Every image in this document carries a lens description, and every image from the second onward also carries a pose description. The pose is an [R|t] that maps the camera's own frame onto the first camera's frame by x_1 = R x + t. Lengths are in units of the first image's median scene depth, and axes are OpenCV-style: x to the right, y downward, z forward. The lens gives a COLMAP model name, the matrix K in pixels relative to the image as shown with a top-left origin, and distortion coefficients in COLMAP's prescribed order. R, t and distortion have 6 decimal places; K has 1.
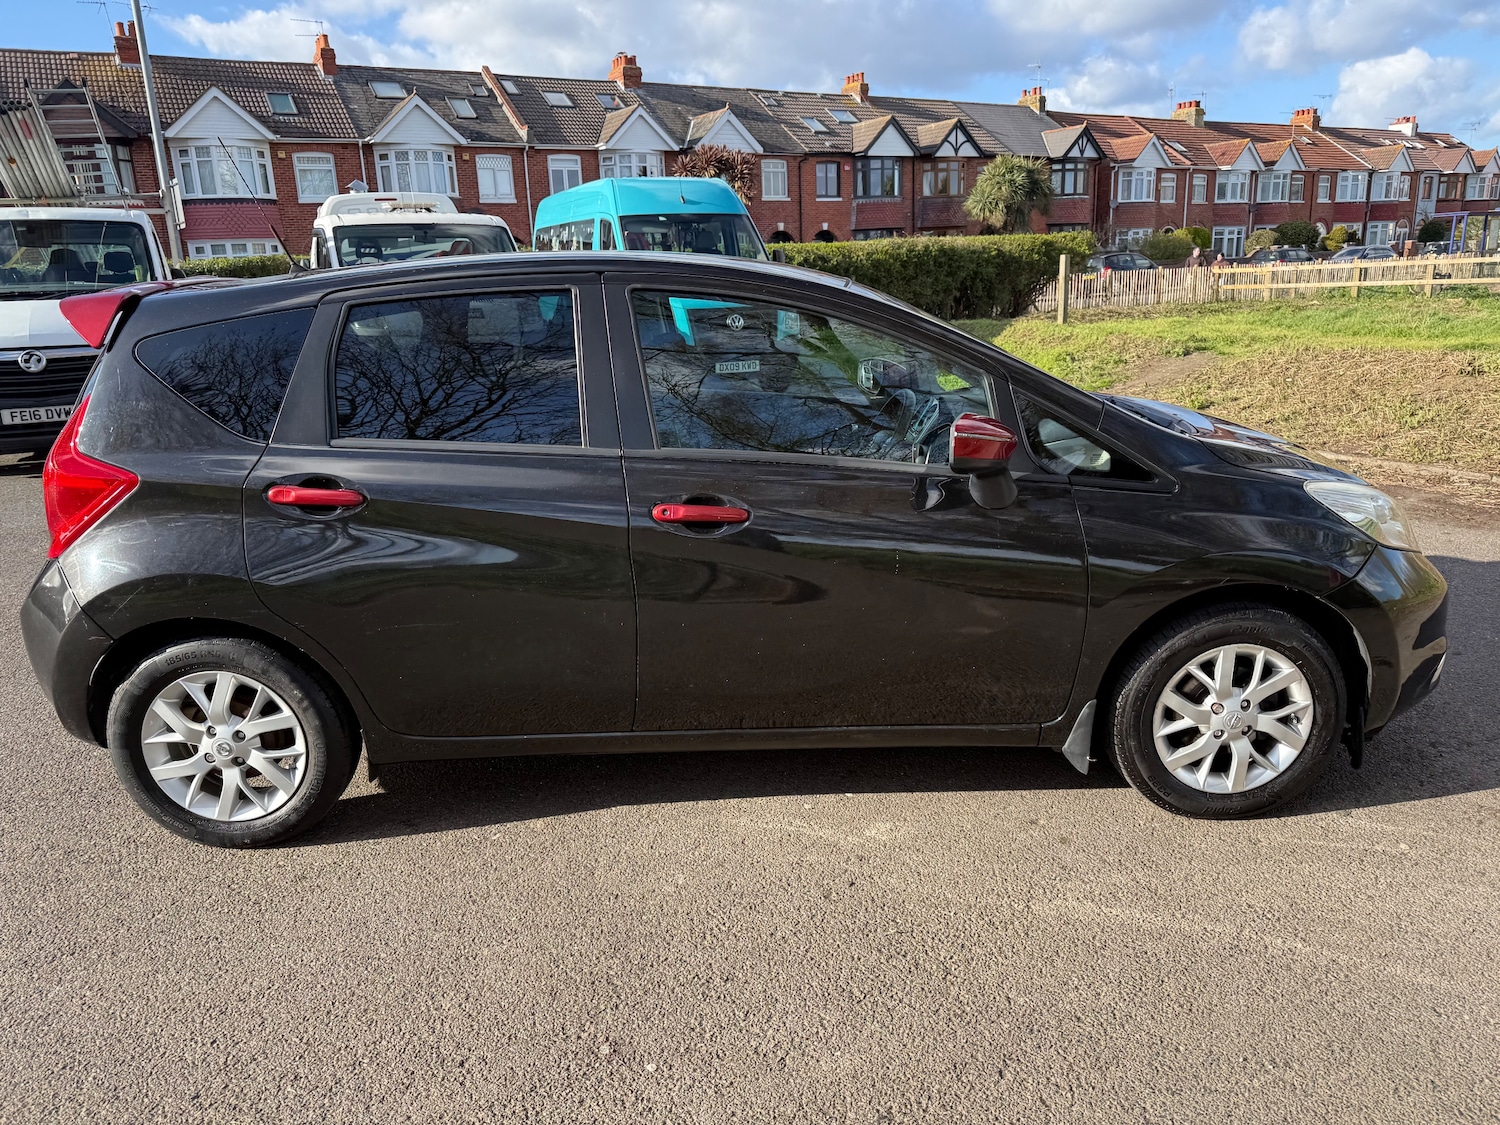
lens RADIAL K [[1062.5, 0, 755.8], [0, 1062.5, 554.7], [0, 0, 1]] dist [0.021044, -0.026508]
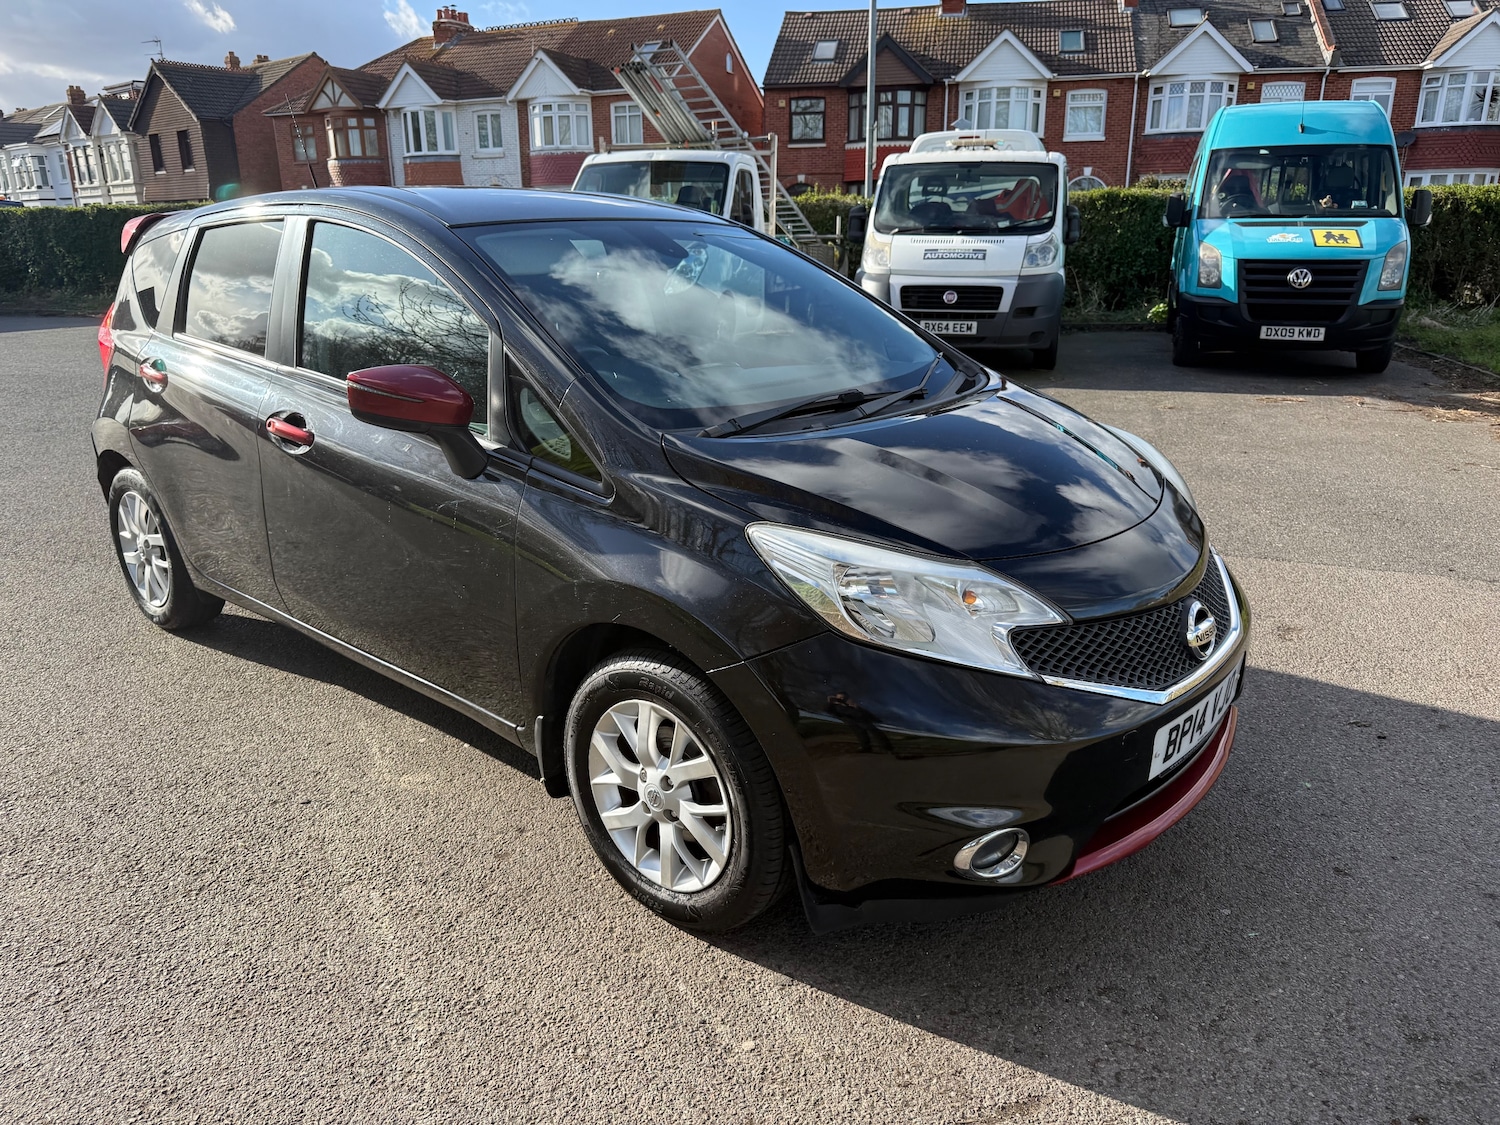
lens RADIAL K [[1062.5, 0, 753.3], [0, 1062.5, 571.0], [0, 0, 1]] dist [0.021044, -0.026508]
pose [[0.747857, 0.232748, -0.621722, 0.070138], [-0.191791, 0.972341, 0.133305, -0.009396], [0.635552, 0.019548, 0.771810, 0.031774]]
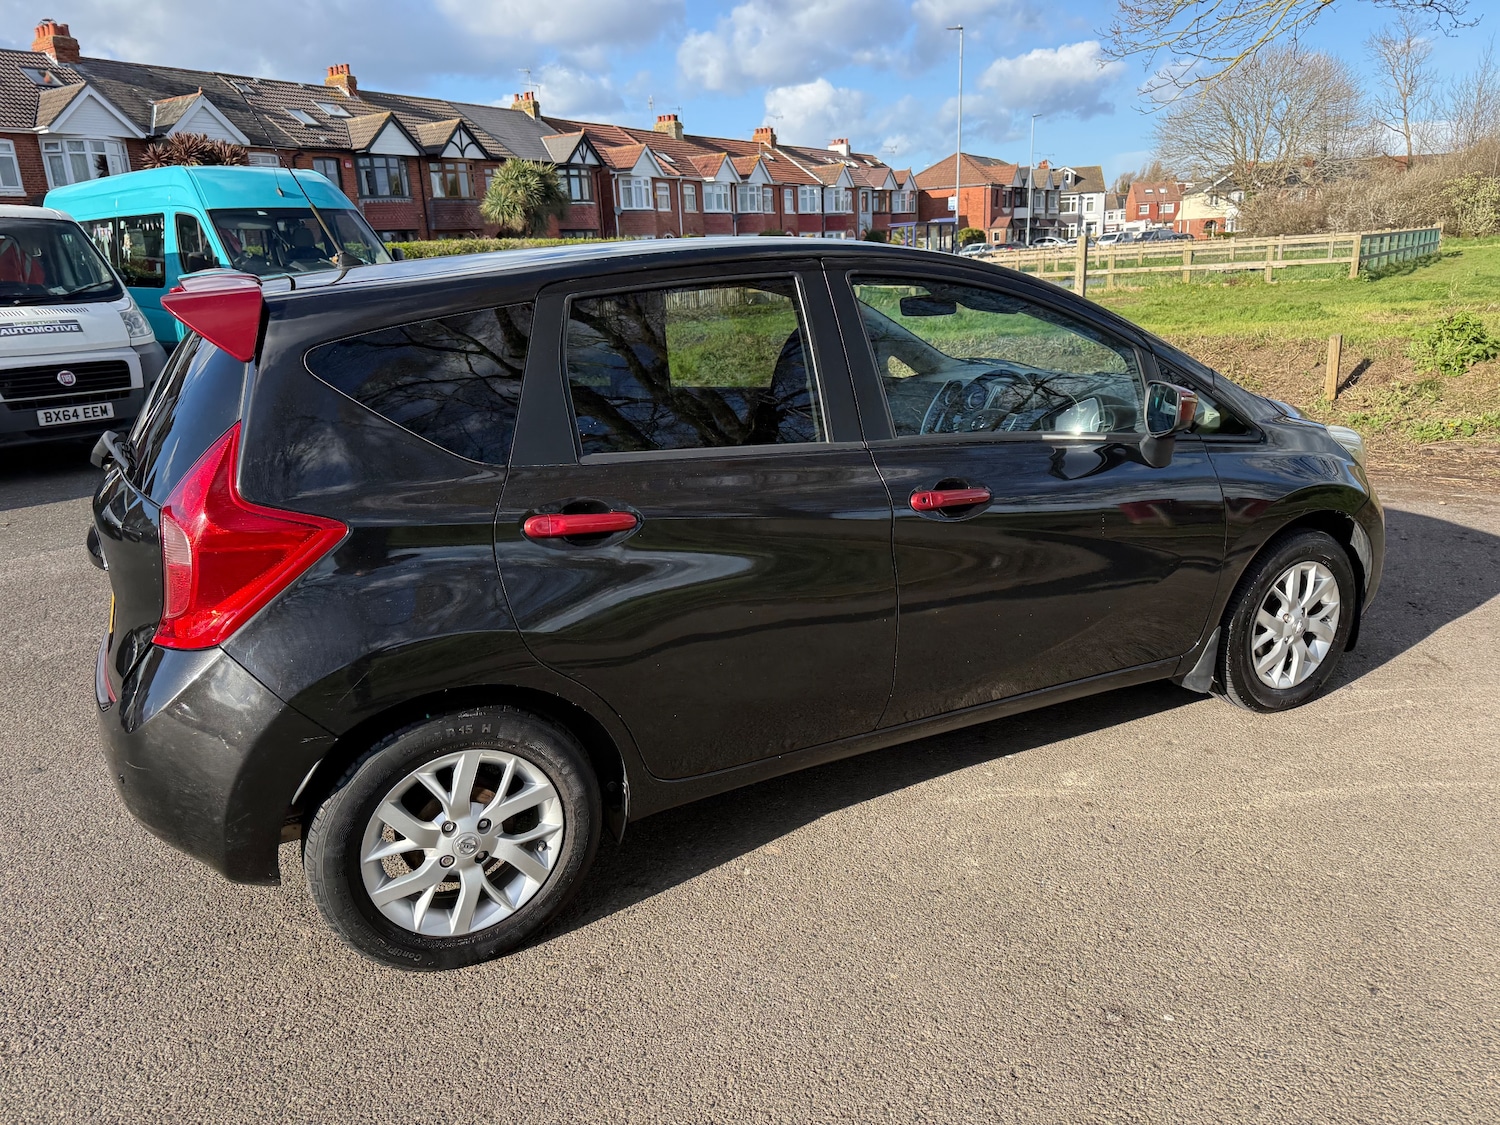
lens RADIAL K [[1062.5, 0, 756.9], [0, 1062.5, 572.4], [0, 0, 1]] dist [0.021044, -0.026508]
pose [[0.894673, -0.128490, 0.427844, -0.045289], [0.124021, 0.991535, 0.038434, -0.002116], [-0.429160, 0.018676, 0.903035, 0.012015]]
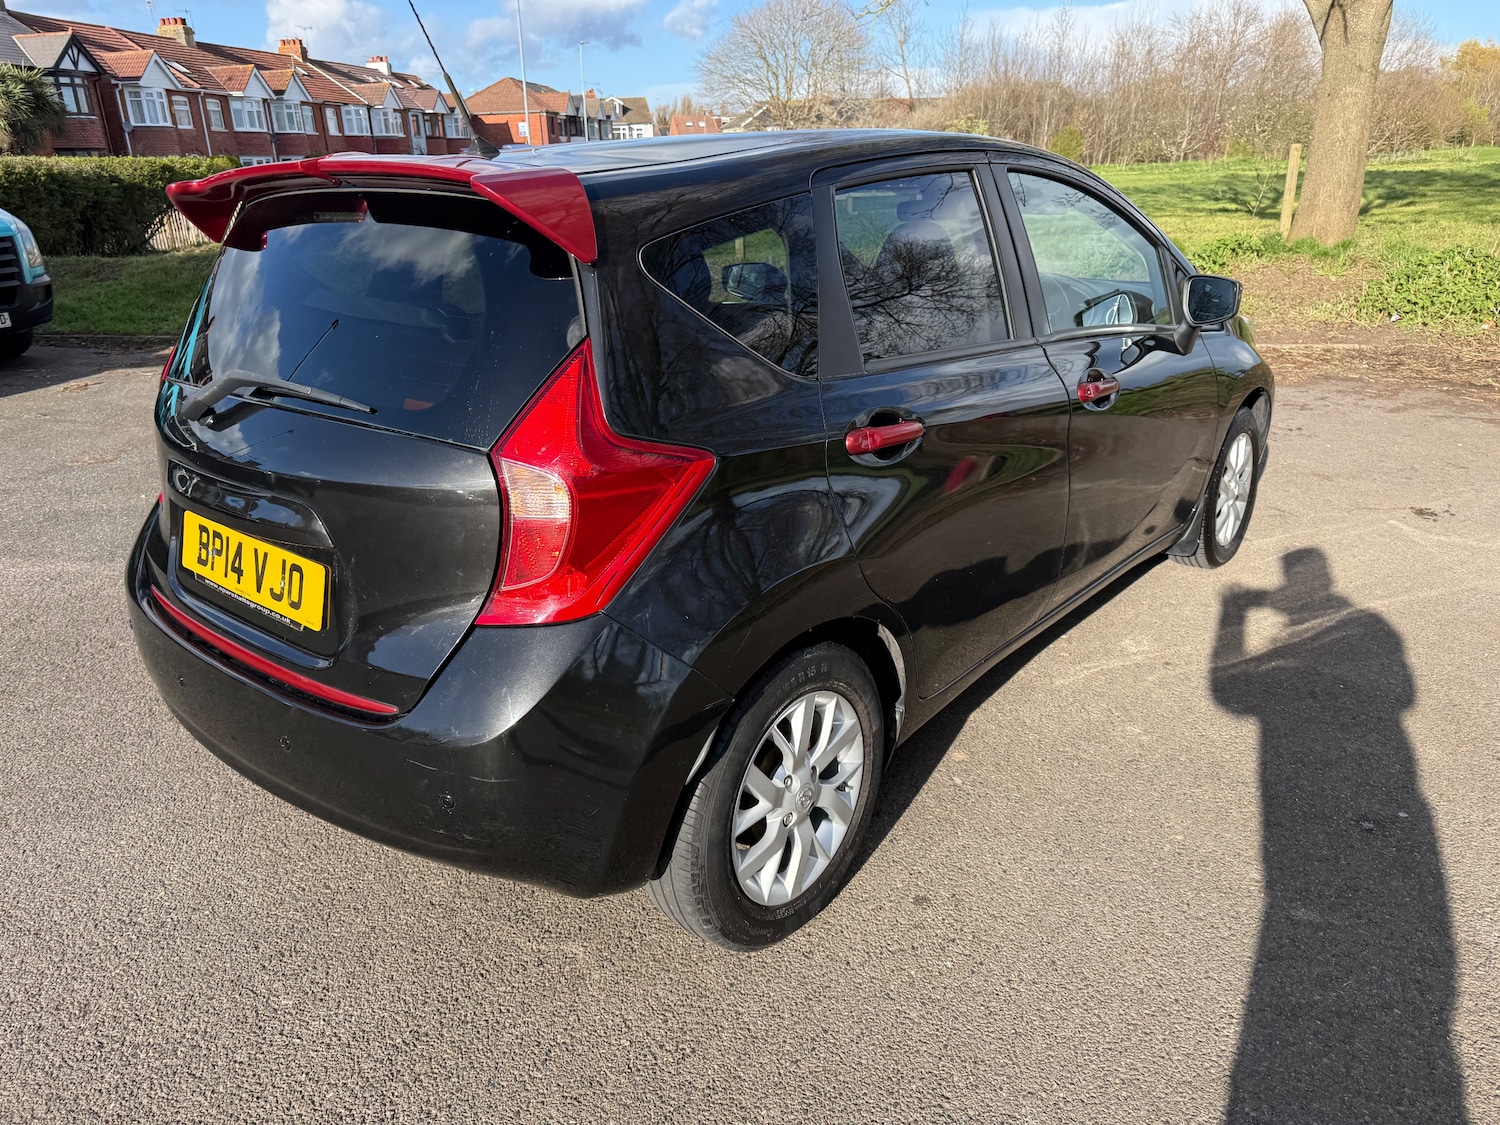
lens RADIAL K [[1062.5, 0, 758.4], [0, 1062.5, 553.8], [0, 0, 1]] dist [0.021044, -0.026508]
pose [[0.647501, -0.244703, 0.721708, -0.073673], [0.204022, 0.968136, 0.145212, -0.007132], [-0.734246, 0.053219, 0.676795, 0.037425]]
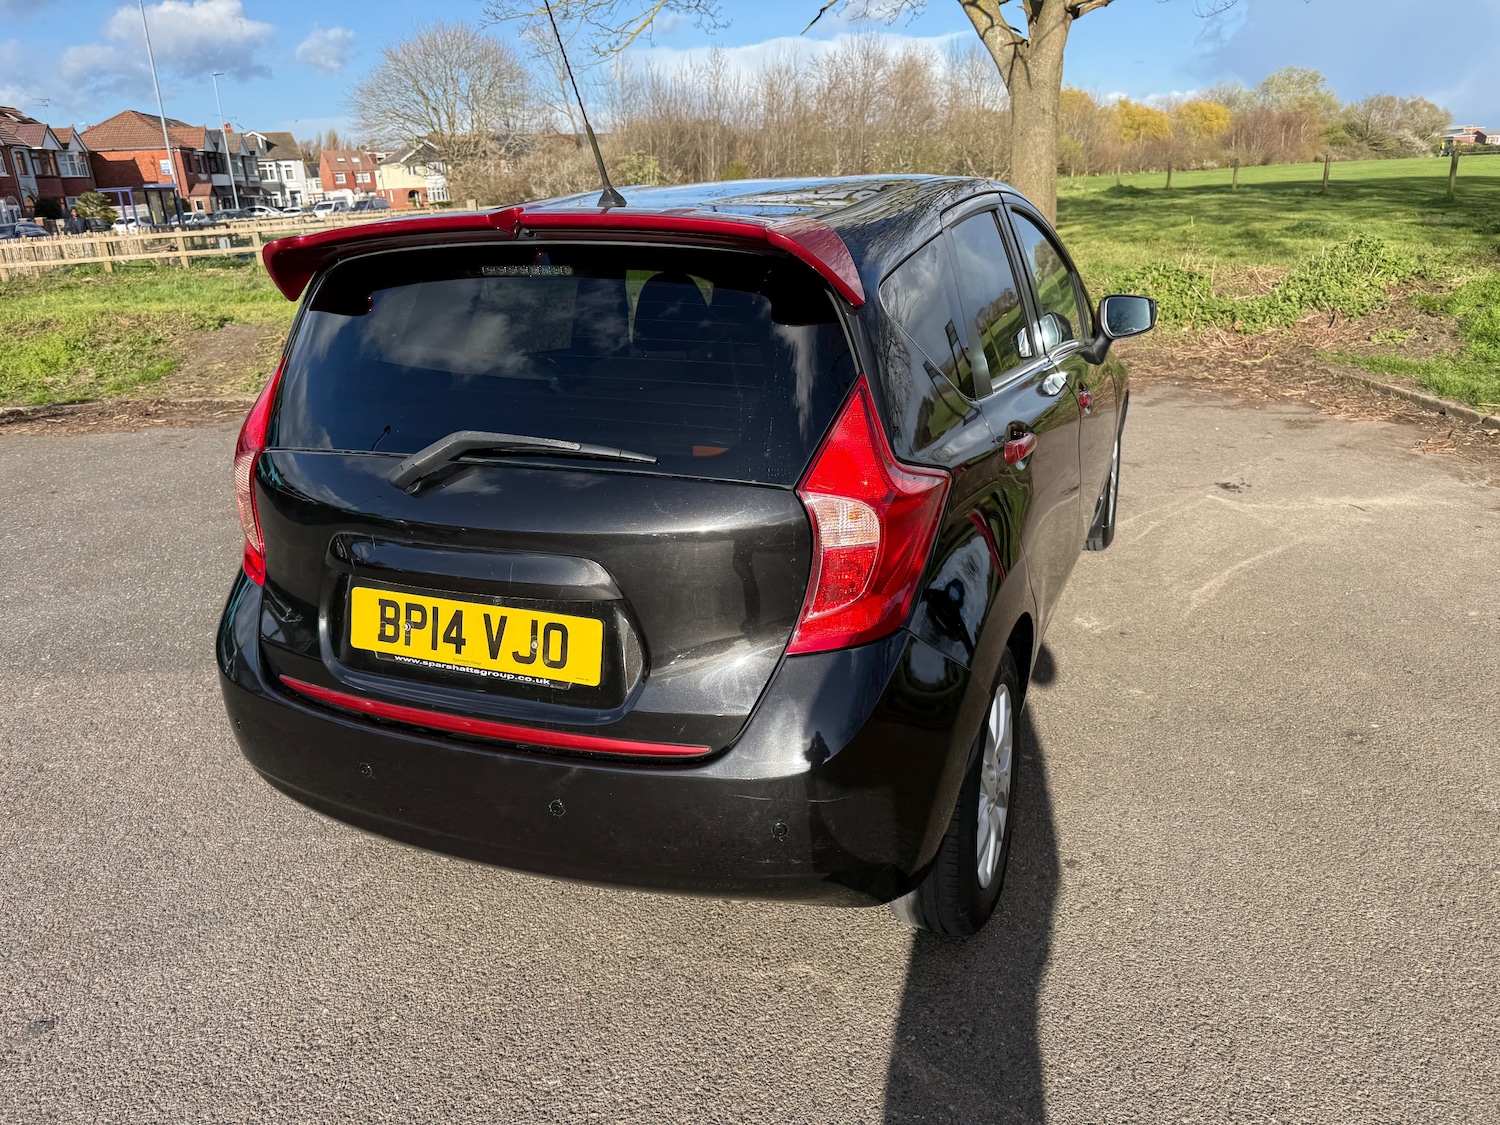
lens RADIAL K [[1062.5, 0, 756.5], [0, 1062.5, 555.0], [0, 0, 1]] dist [0.021044, -0.026508]
pose [[0.397536, -0.281186, 0.873441, -0.089153], [0.265515, 0.946418, 0.183834, -0.013054], [-0.878332, 0.158832, 0.450894, 0.055898]]
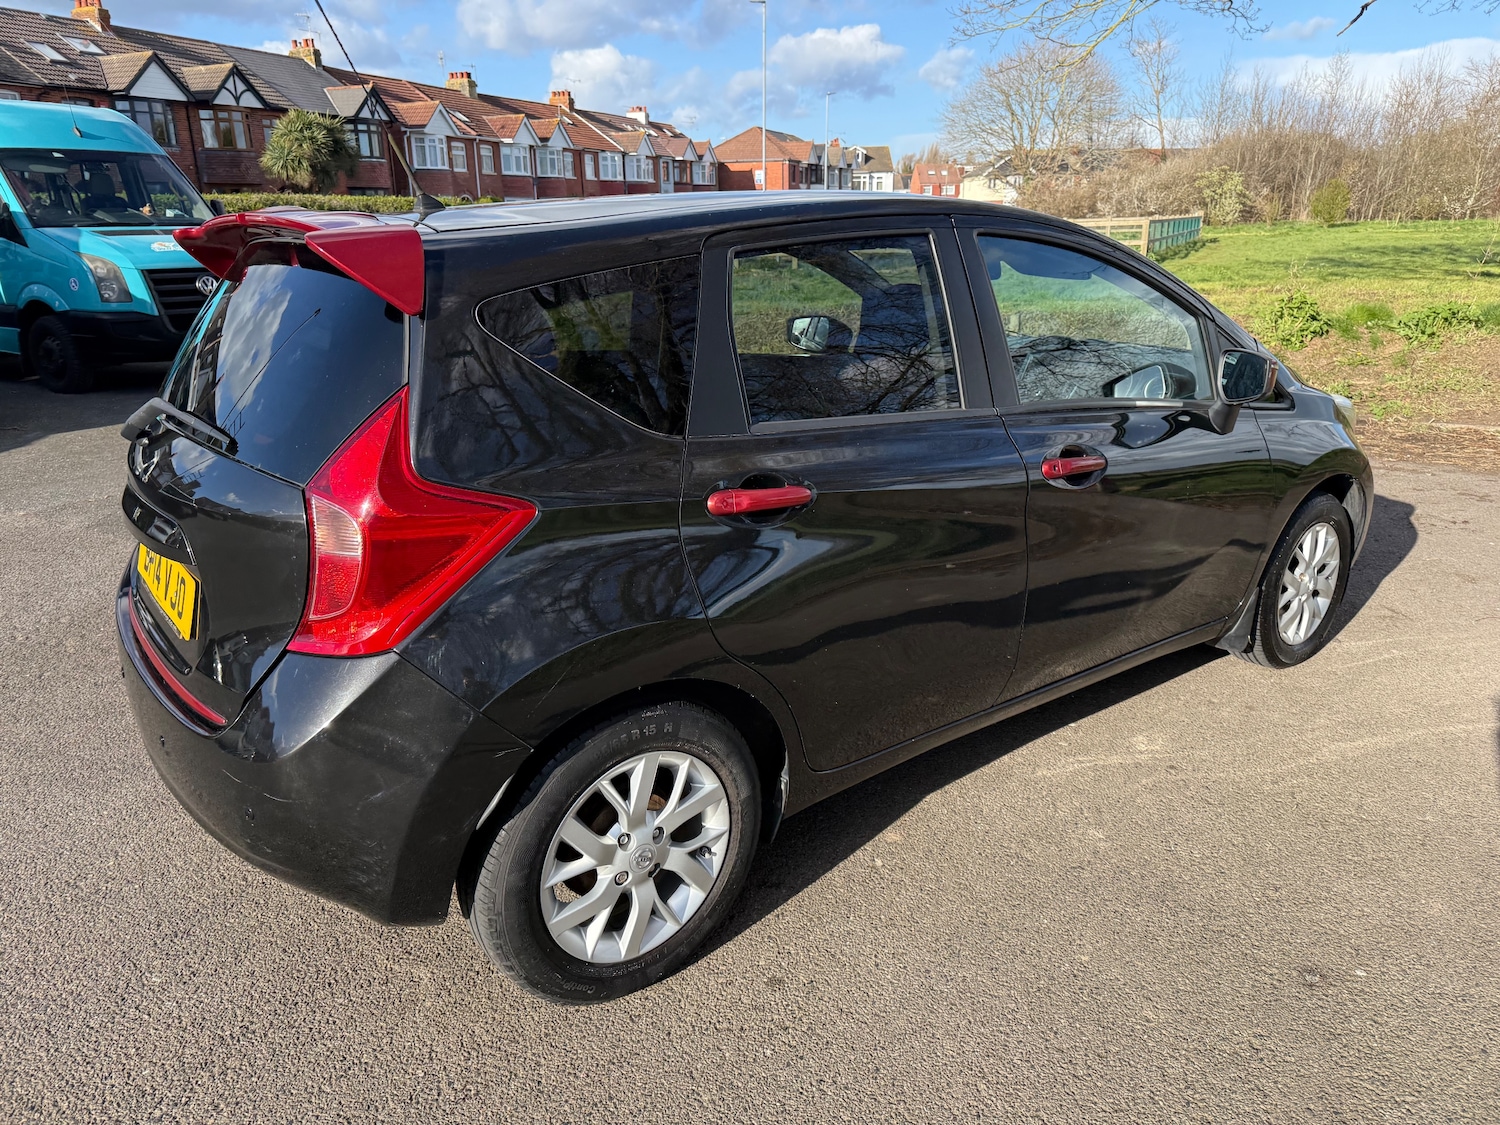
lens RADIAL K [[1062.5, 0, 757.7], [0, 1062.5, 557.8], [0, 0, 1]] dist [0.021044, -0.026508]
pose [[0.795384, -0.157752, 0.585216, -0.060509], [0.139875, 0.987247, 0.076016, -0.004893], [-0.589745, 0.021395, 0.807306, 0.026110]]
